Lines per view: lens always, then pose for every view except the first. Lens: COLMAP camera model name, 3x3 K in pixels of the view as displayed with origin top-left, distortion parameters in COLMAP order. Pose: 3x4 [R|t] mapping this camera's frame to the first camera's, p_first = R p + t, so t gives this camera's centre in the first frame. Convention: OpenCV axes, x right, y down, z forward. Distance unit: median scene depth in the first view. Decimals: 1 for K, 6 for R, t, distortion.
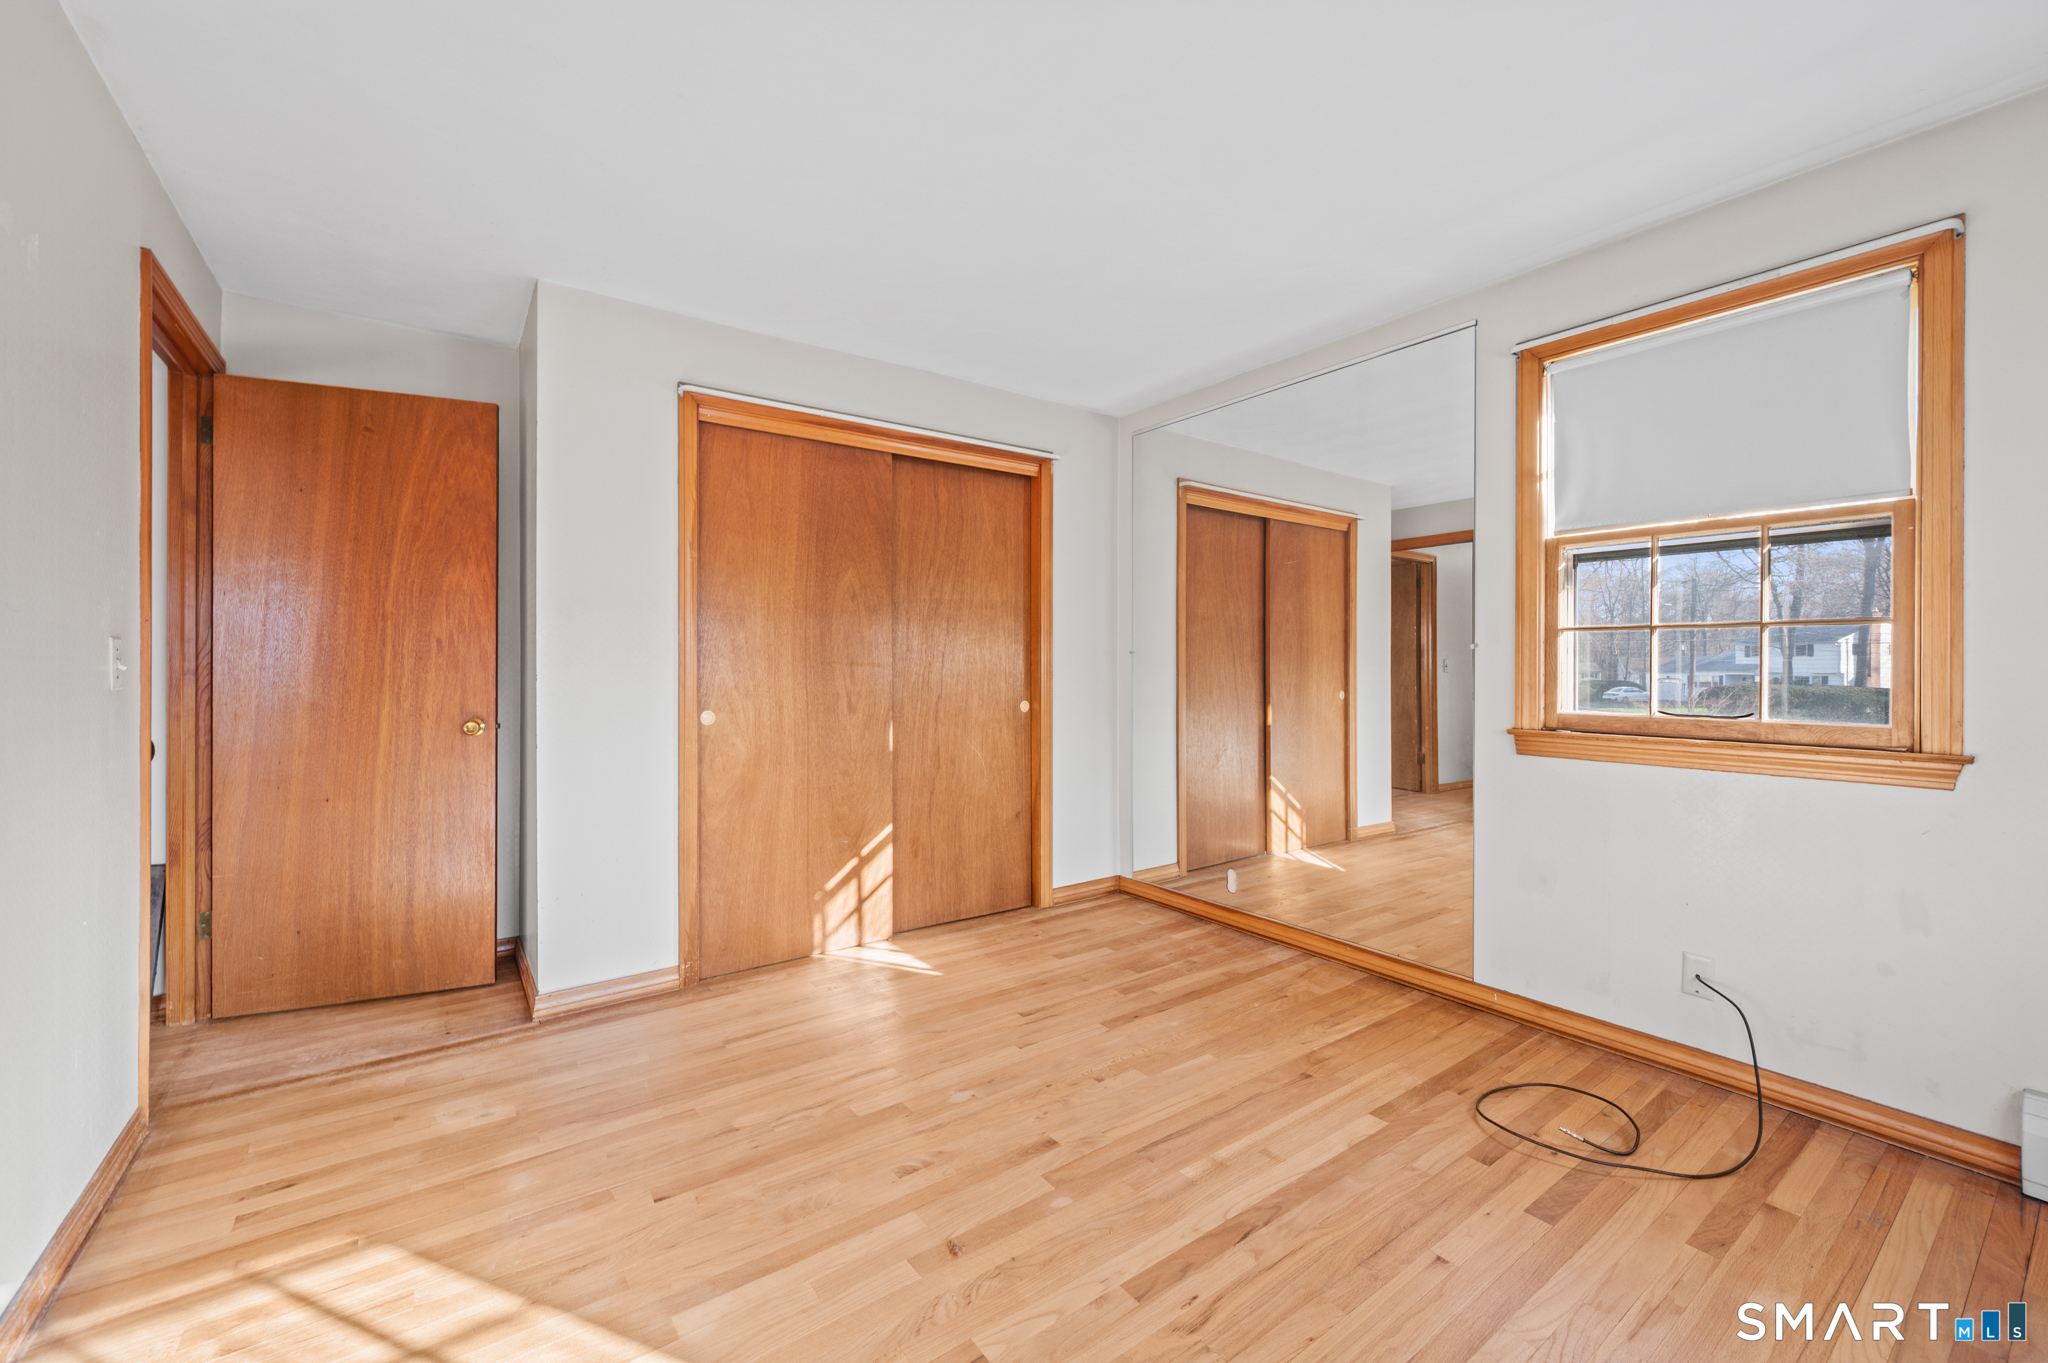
lens RADIAL K [[819.2, 0, 1044.5], [0, 819.2, 669.5], [0, 0, 1]] dist [-0.002576, 0.001290]
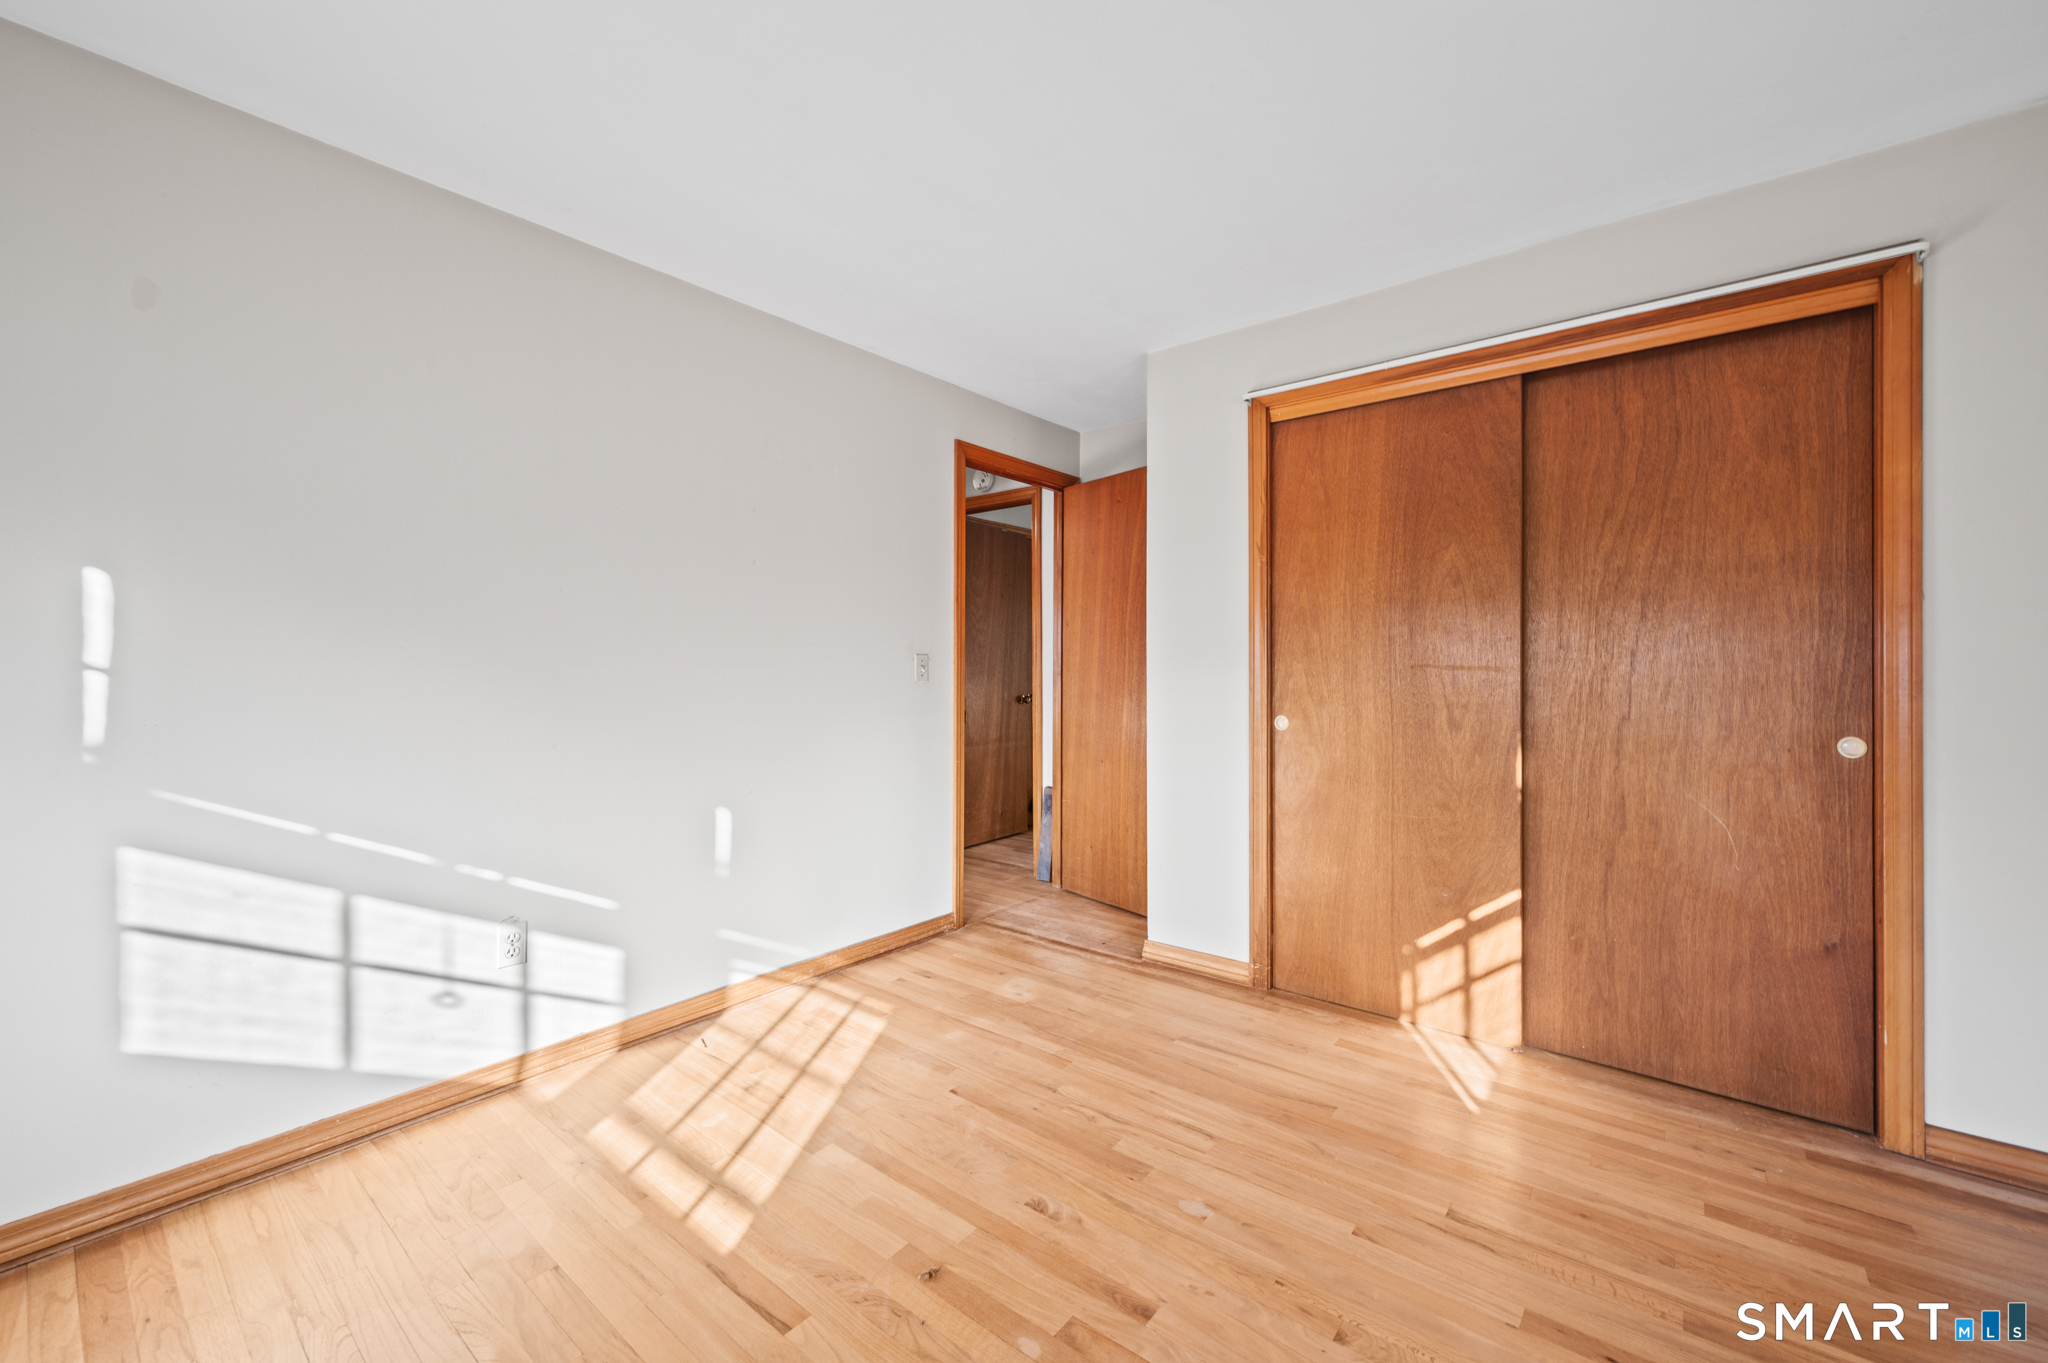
lens RADIAL K [[819.2, 0, 1033.7], [0, 819.2, 666.7], [0, 0, 1]] dist [-0.002576, 0.001290]
pose [[0.251832, -0.002327, -0.967768, 0.452696], [-0.005209, 0.999979, -0.003760, -0.002867], [0.967757, 0.005988, 0.251814, 0.458736]]
